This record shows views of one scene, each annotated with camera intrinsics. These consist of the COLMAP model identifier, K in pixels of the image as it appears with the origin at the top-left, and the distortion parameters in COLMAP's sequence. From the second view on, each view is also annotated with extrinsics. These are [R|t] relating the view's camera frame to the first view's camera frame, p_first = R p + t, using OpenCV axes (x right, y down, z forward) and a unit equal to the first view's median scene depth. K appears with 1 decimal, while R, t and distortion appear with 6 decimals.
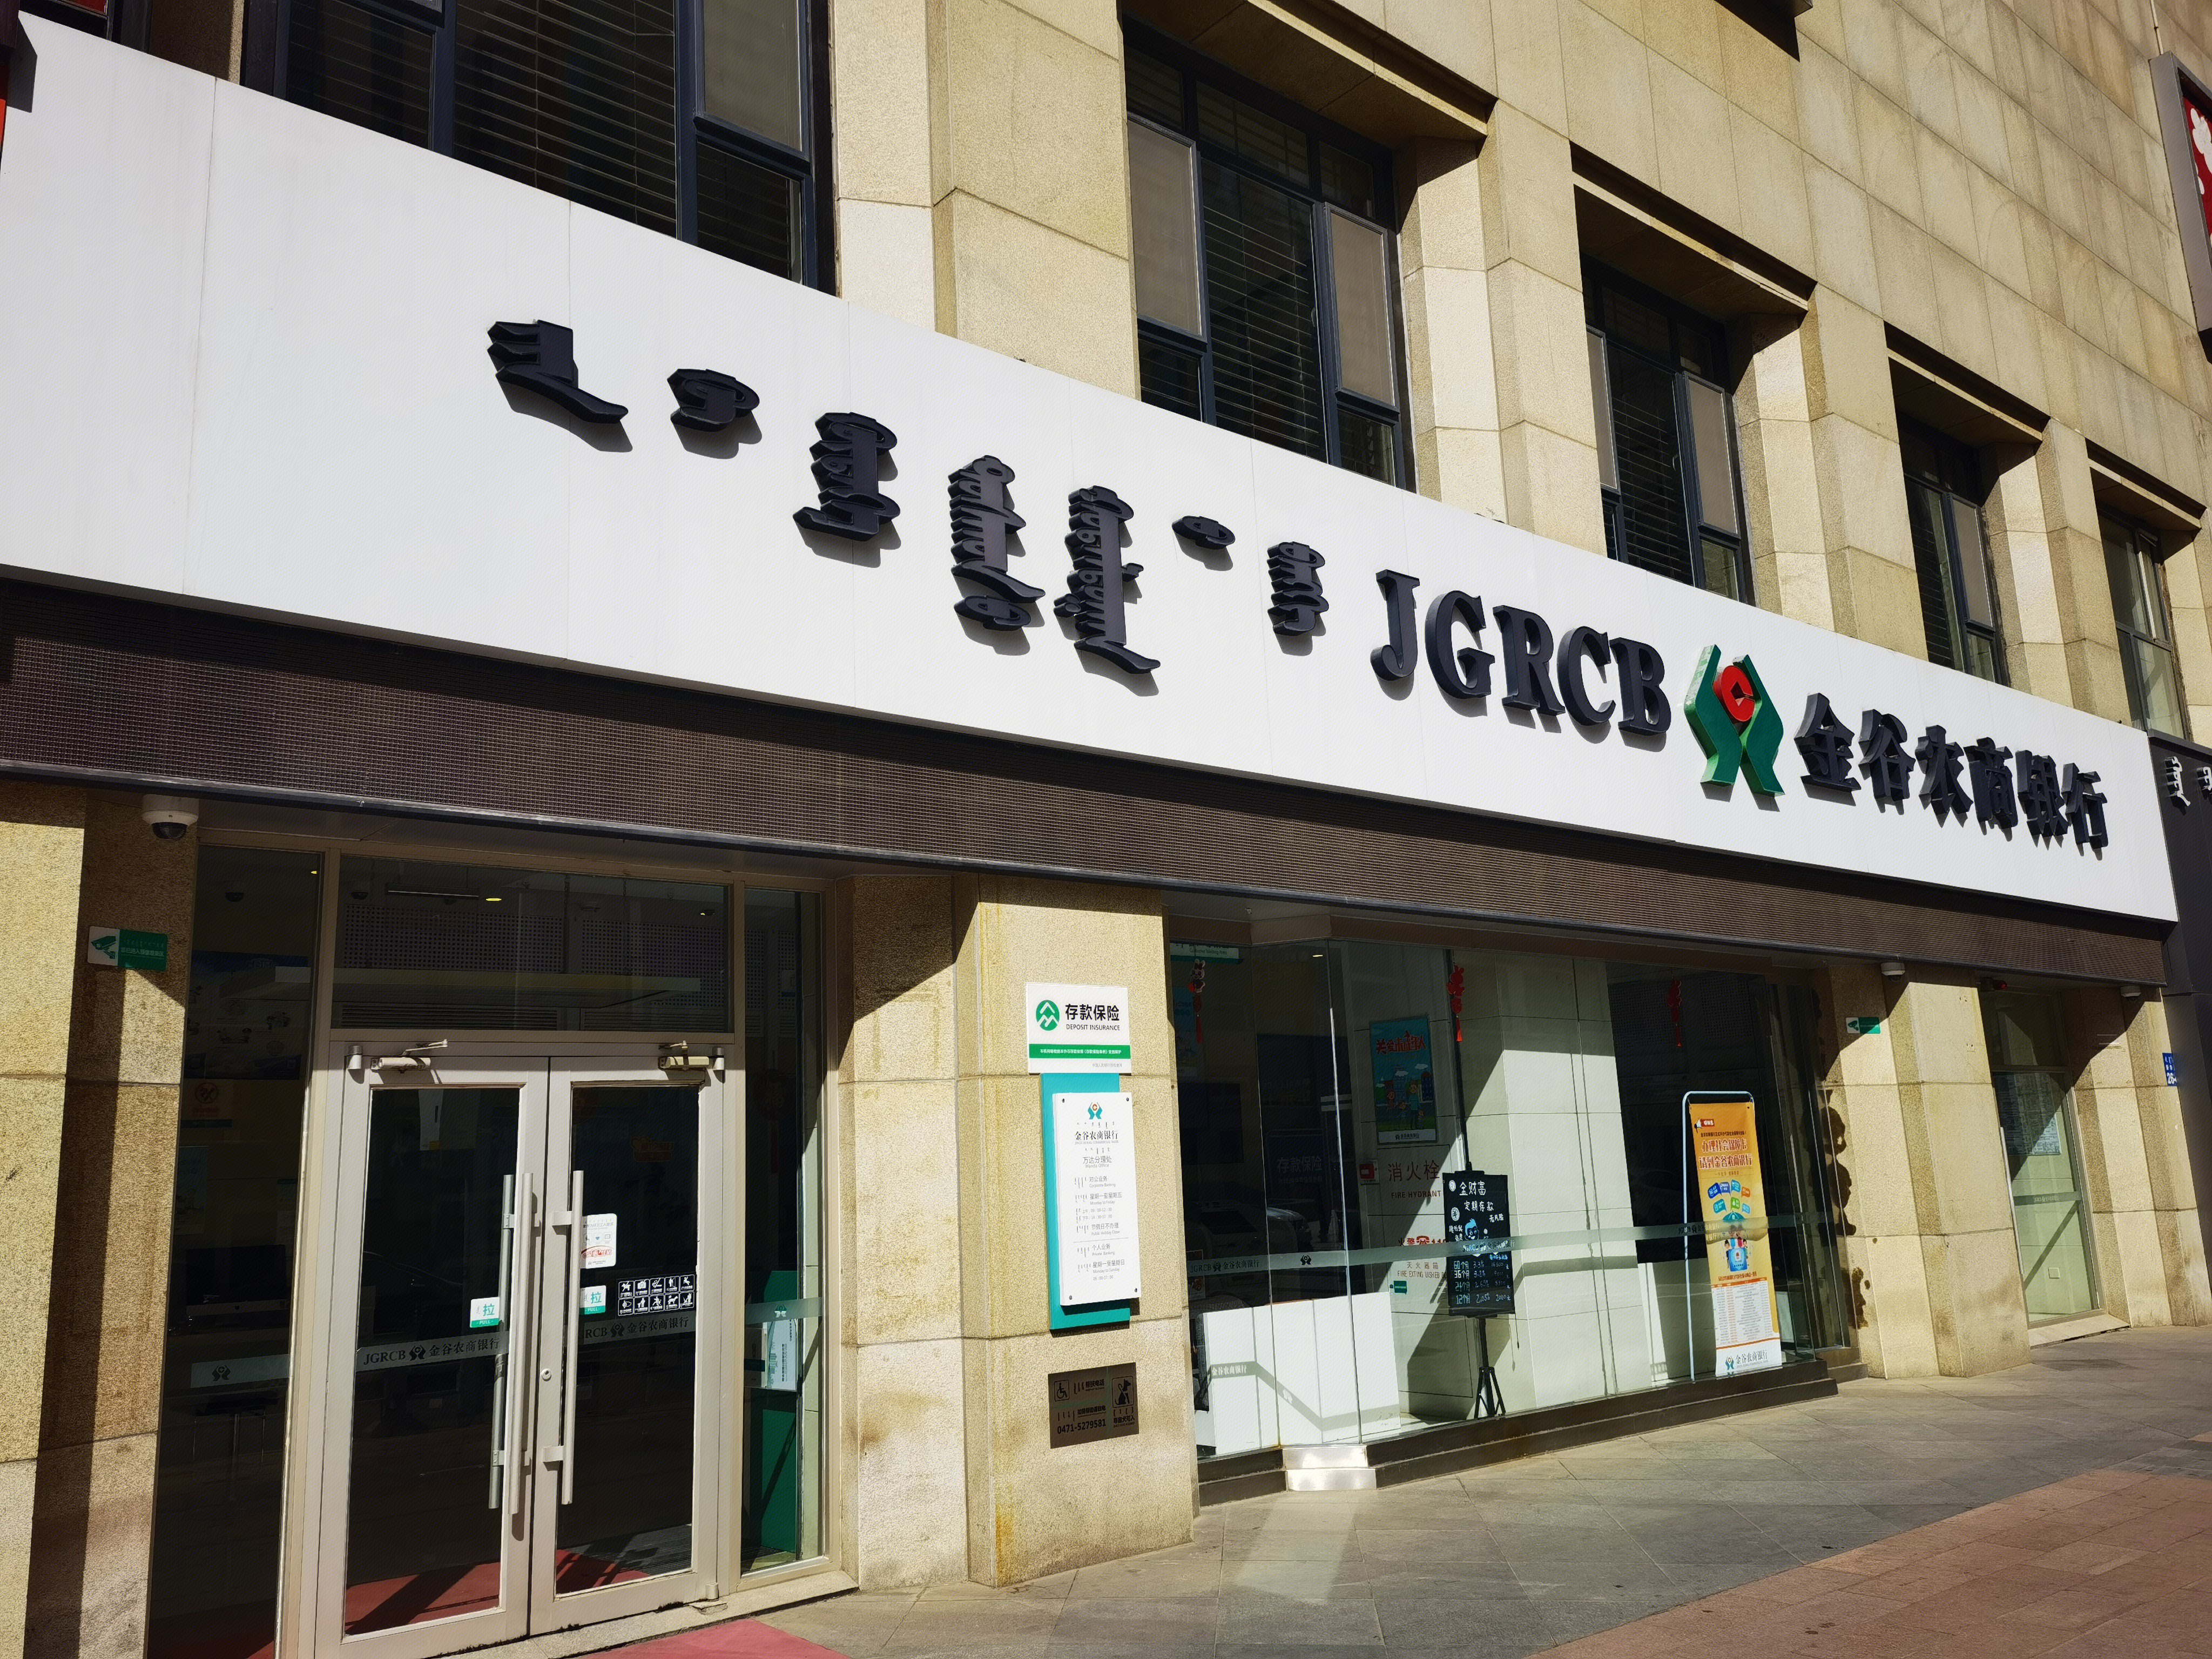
lens RADIAL K [[1736.6, 0, 1106.0], [0, 1736.6, 829.5], [0, 0, 1]] dist [0.150956, -0.087169]
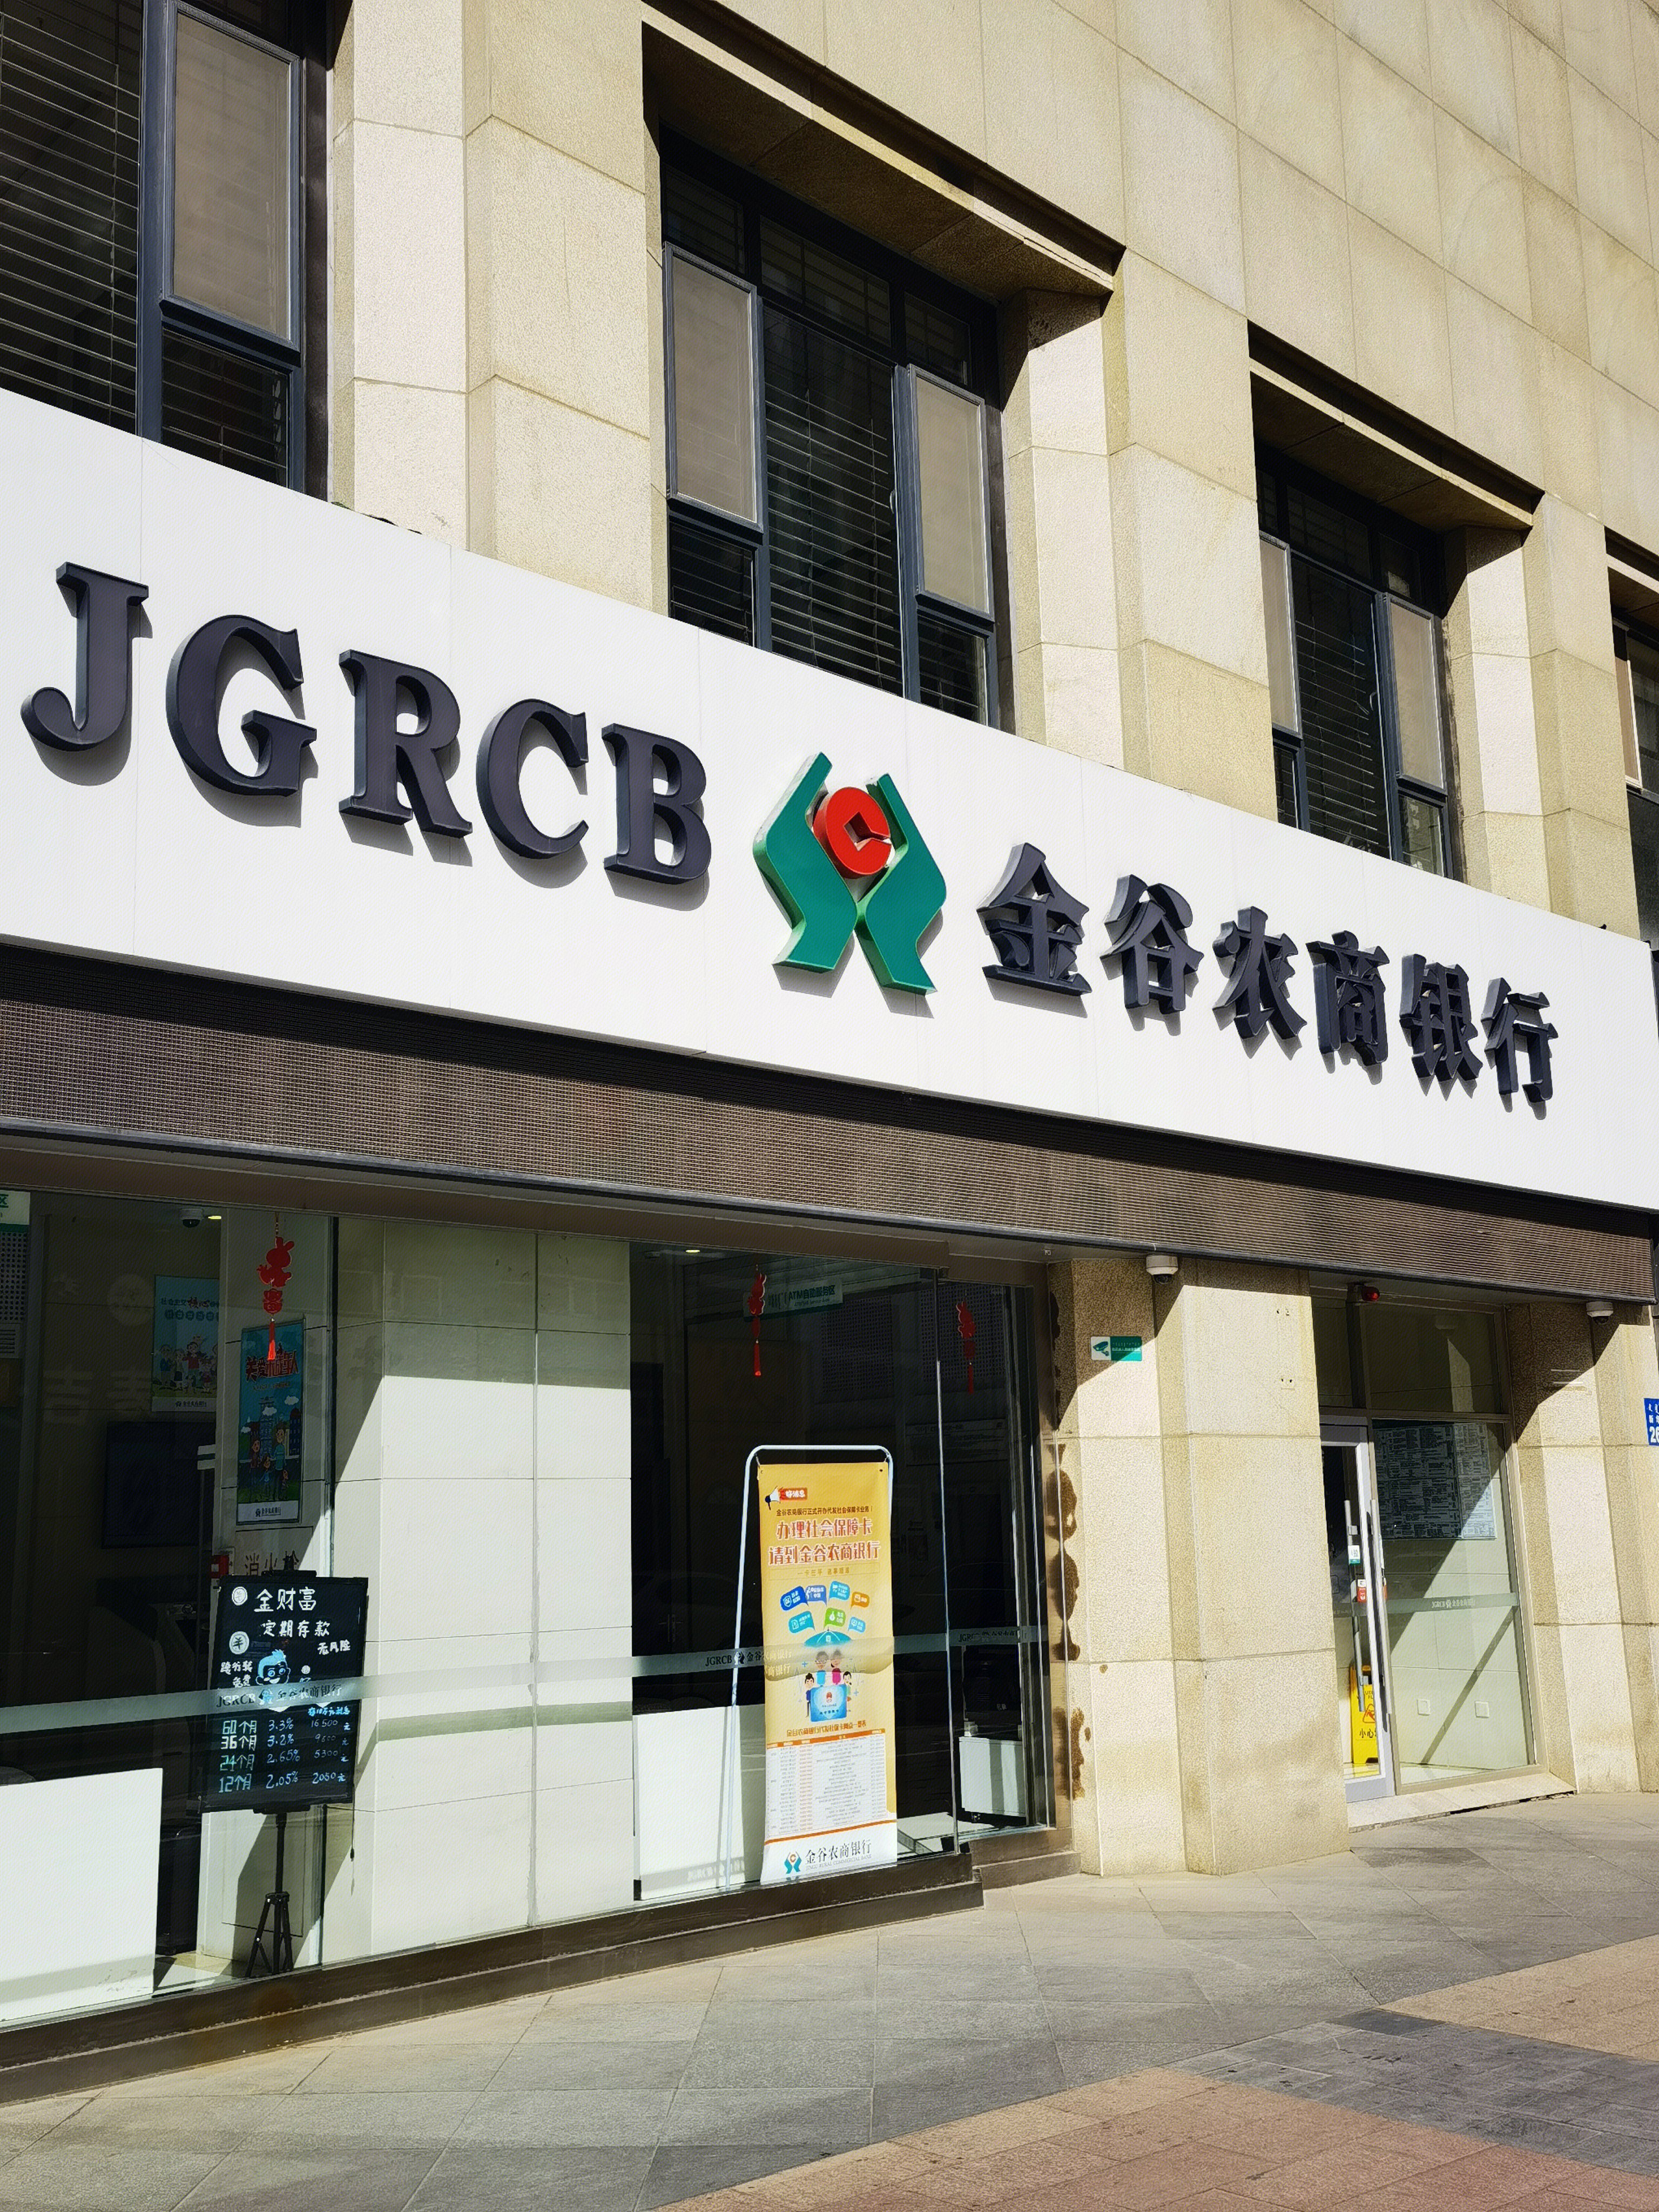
lens RADIAL K [[2253.5, 0, 781.5], [0, 2253.5, 1098.7], [0, 0, 1]] dist [-0.041870, 0.619319]
pose [[0.999052, 0.028482, 0.032927, 0.277905], [-0.028647, 0.999579, 0.004562, 0.016294], [-0.032783, -0.005501, 0.999447, 0.164066]]
